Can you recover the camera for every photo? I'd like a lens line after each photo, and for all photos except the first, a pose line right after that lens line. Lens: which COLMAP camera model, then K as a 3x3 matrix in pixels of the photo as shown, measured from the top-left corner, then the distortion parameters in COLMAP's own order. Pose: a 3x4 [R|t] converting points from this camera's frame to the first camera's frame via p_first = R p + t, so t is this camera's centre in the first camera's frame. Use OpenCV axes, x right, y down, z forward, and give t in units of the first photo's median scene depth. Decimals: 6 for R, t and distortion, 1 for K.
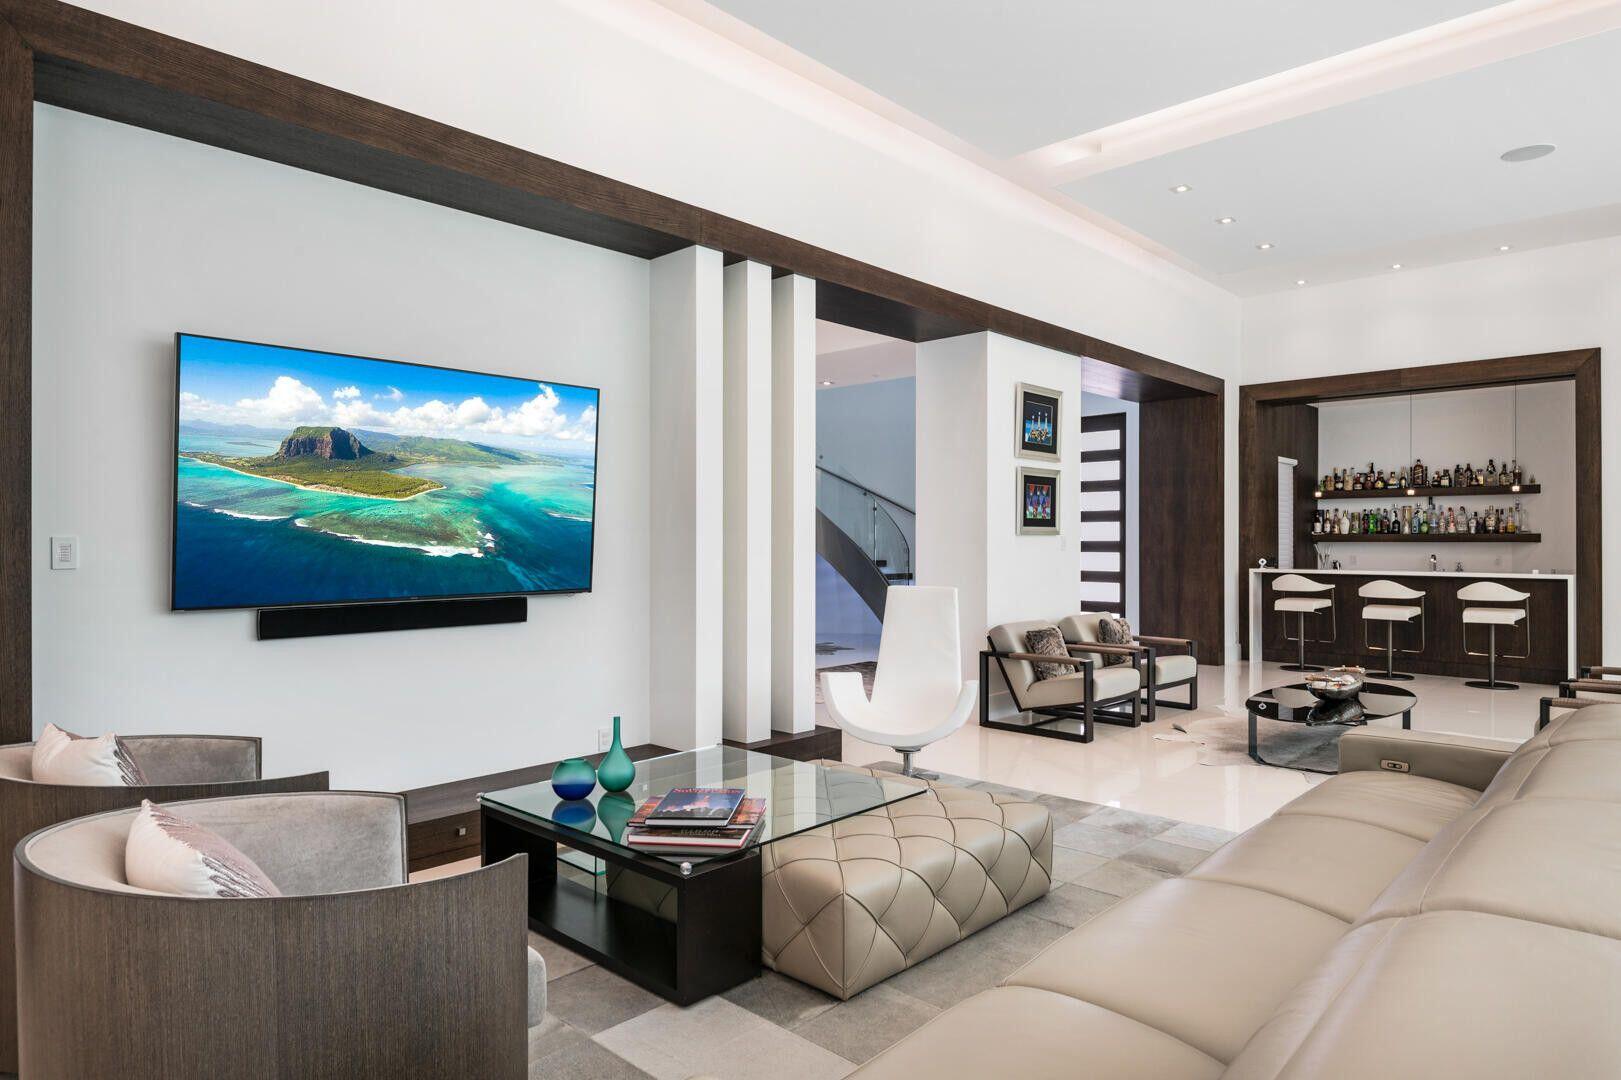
lens RADIAL K [[968.6, 0, 822.8], [0, 968.6, 539.2], [0, 0, 1]] dist [0.005950, -0.001890]
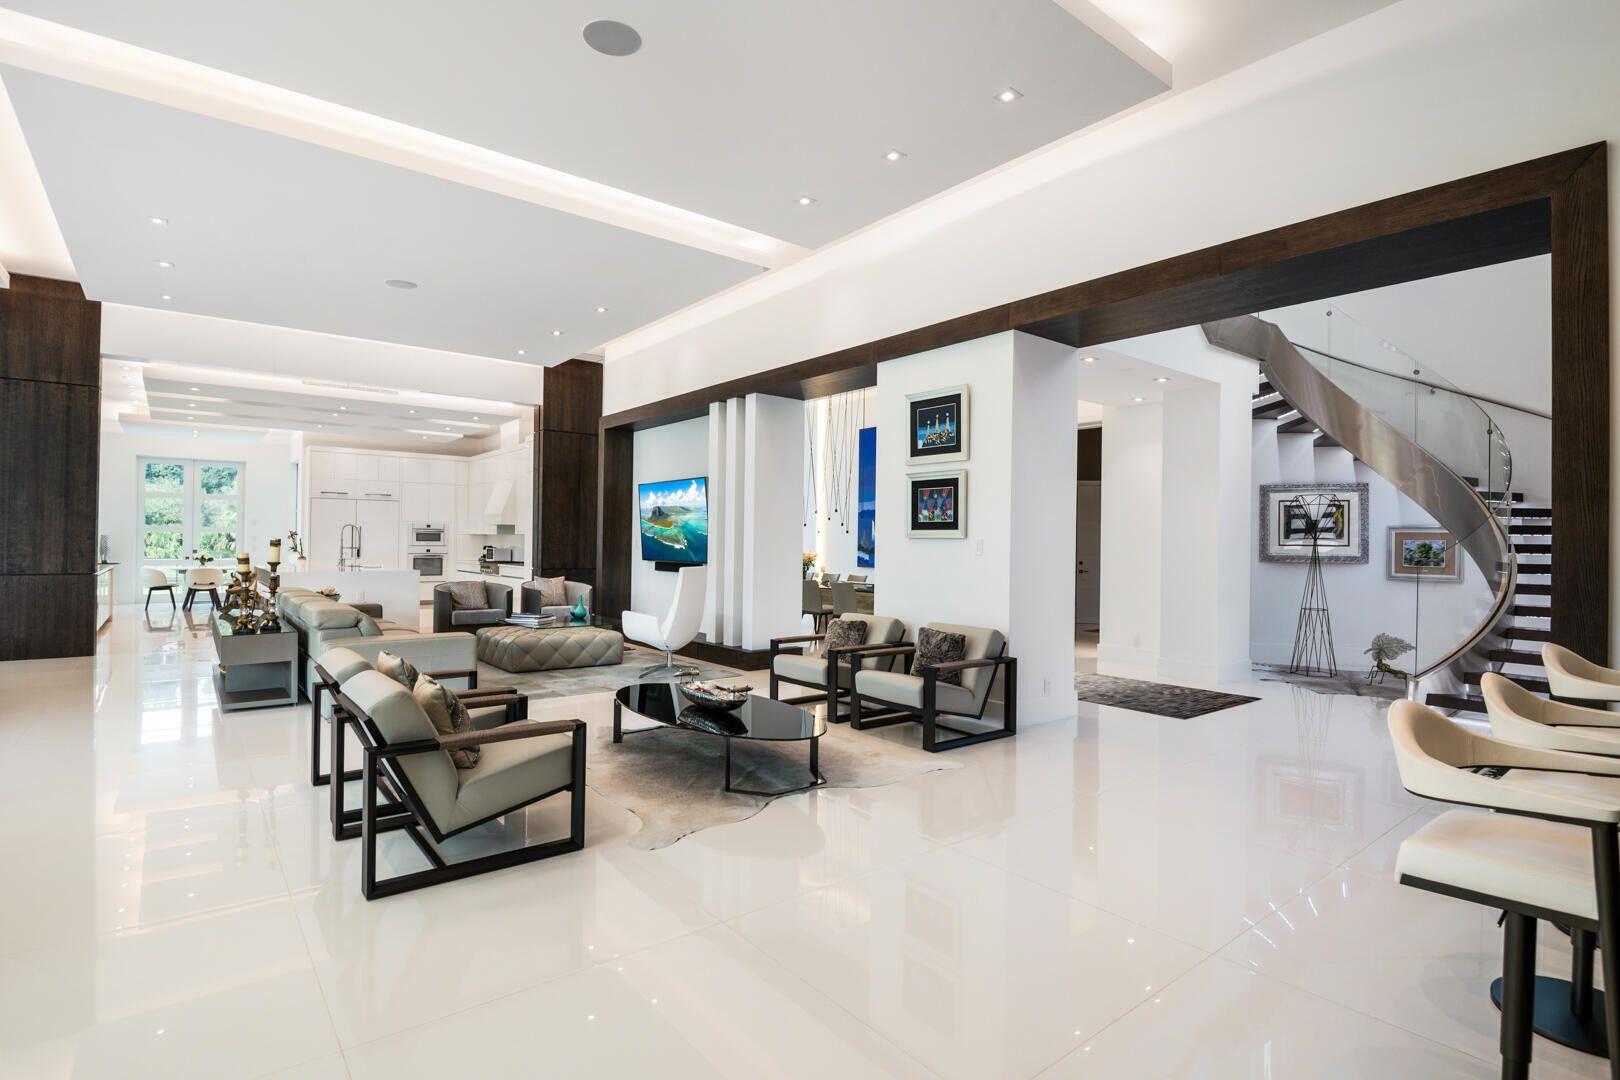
lens RADIAL K [[788.7, 0, 810.0], [0, 788.7, 540.0], [0, 0, 1]] dist [0.000957, -0.016358]
pose [[-0.150118, -0.009959, -0.988618, 1.051914], [-0.011602, 0.999898, -0.008310, 0.005375], [0.988600, 0.010223, -0.150219, 1.006087]]
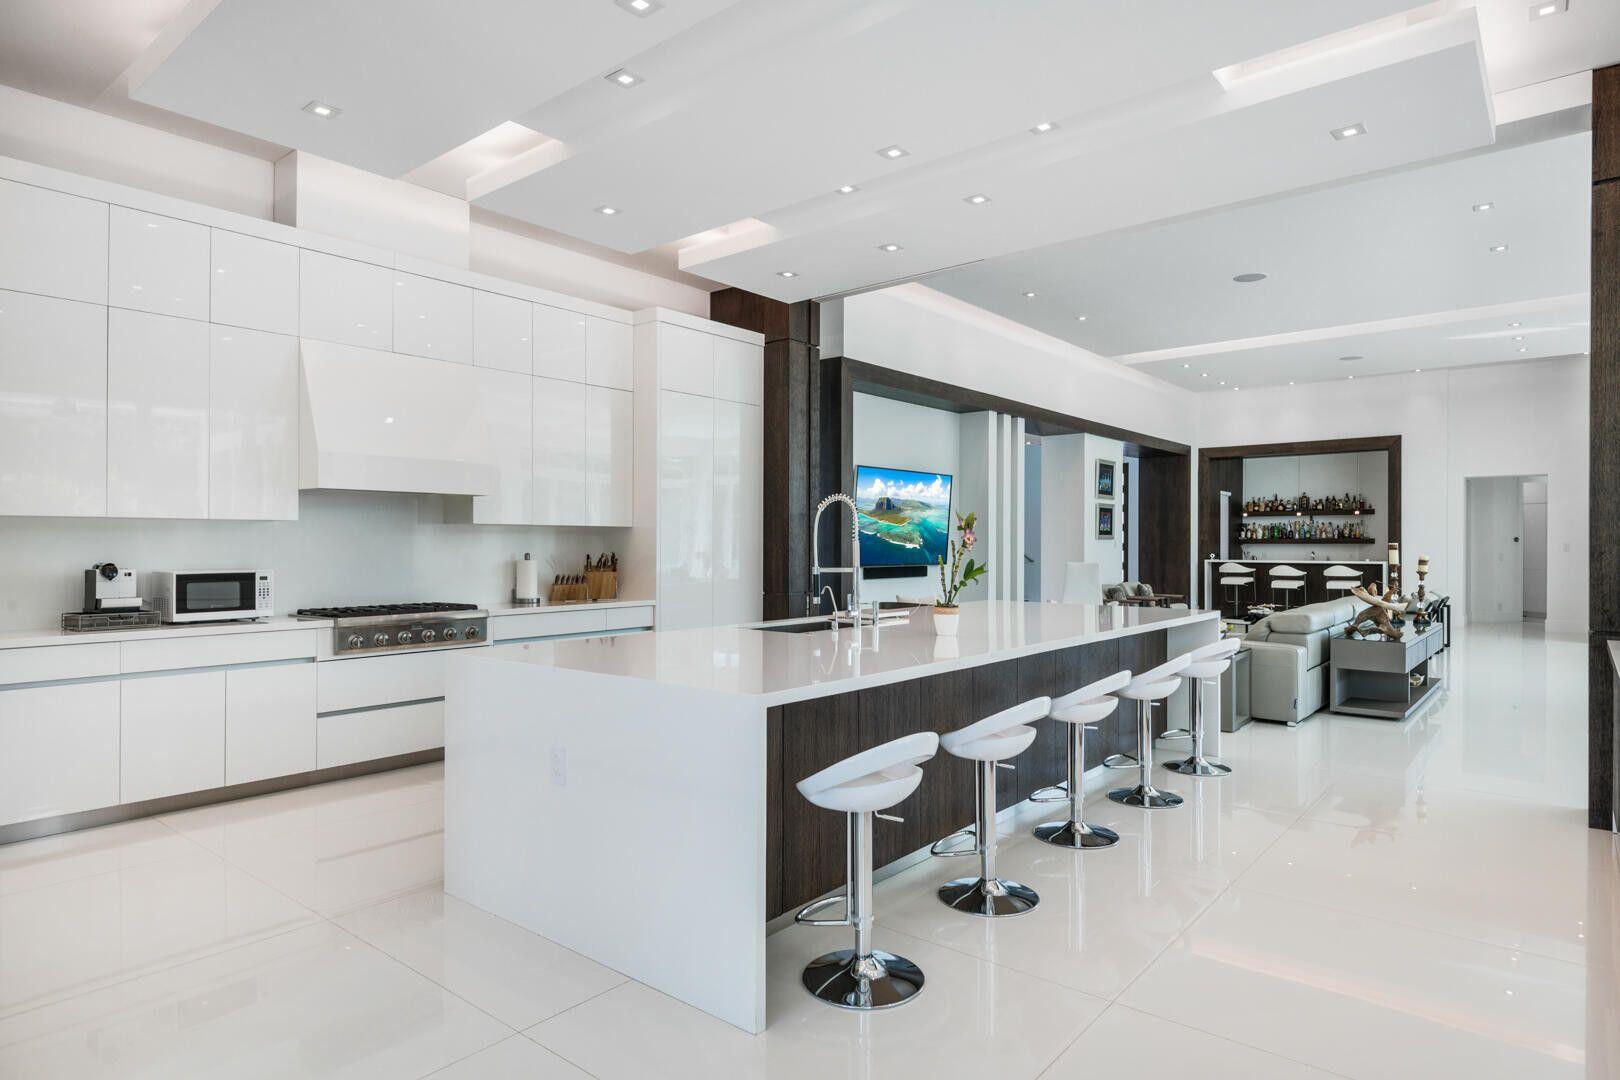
lens RADIAL K [[936.3, 0, 812.6], [0, 936.3, 544.8], [0, 0, 1]] dist [0.007154, -0.000208]
pose [[0.998068, 0.000620, 0.062135, -0.457093], [-0.000795, 0.999996, 0.002790, 0.001490], [-0.062133, -0.002834, 0.998064, -0.774812]]
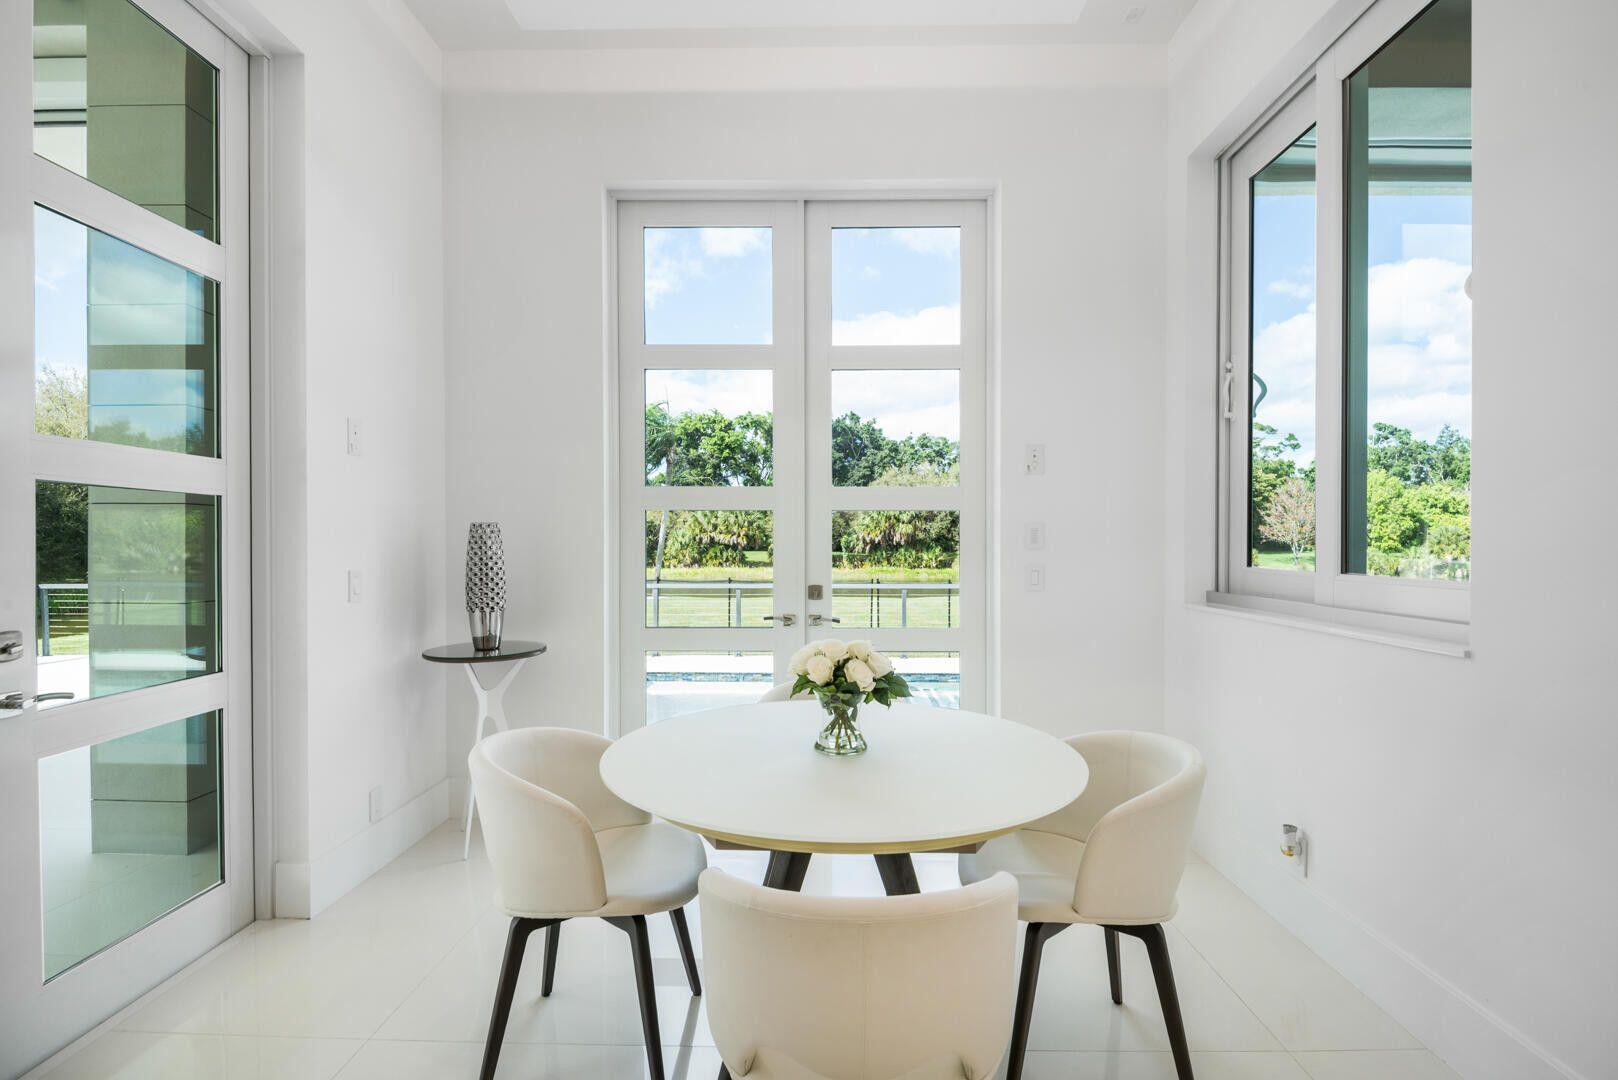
lens RADIAL K [[816.2, 0, 814.9], [0, 816.2, 548.1], [0, 0, 1]] dist [-0.002693, -0.000601]
pose [[-0.748247, 0.003428, -0.663411, -0.459018], [-0.000706, 0.999982, 0.005963, 0.007600], [0.663419, 0.004931, -0.748232, -0.576959]]
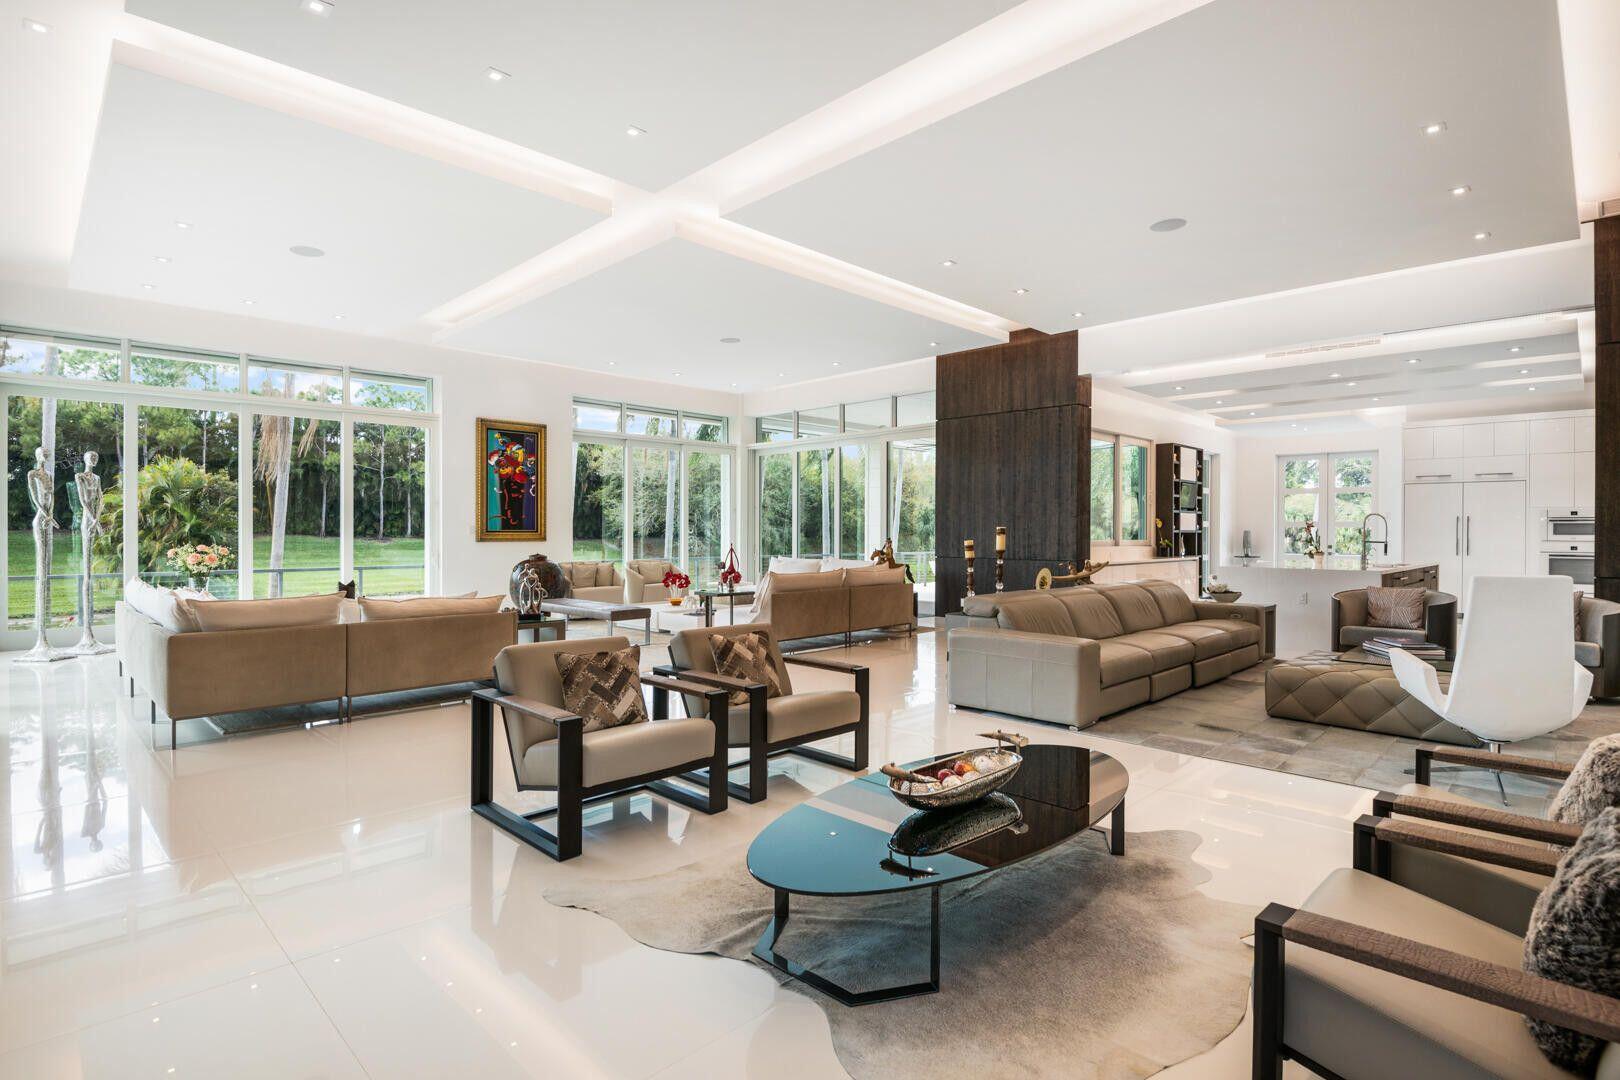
lens RADIAL K [[799.3, 0, 815.6], [0, 799.3, 533.2], [0, 0, 1]] dist [0.001564, -0.019952]
pose [[-0.999489, -0.006992, 0.031183, 0.503292], [-0.006990, 0.999976, 0.000173, 0.011245], [-0.031184, -0.000045, -0.999514, 1.205918]]
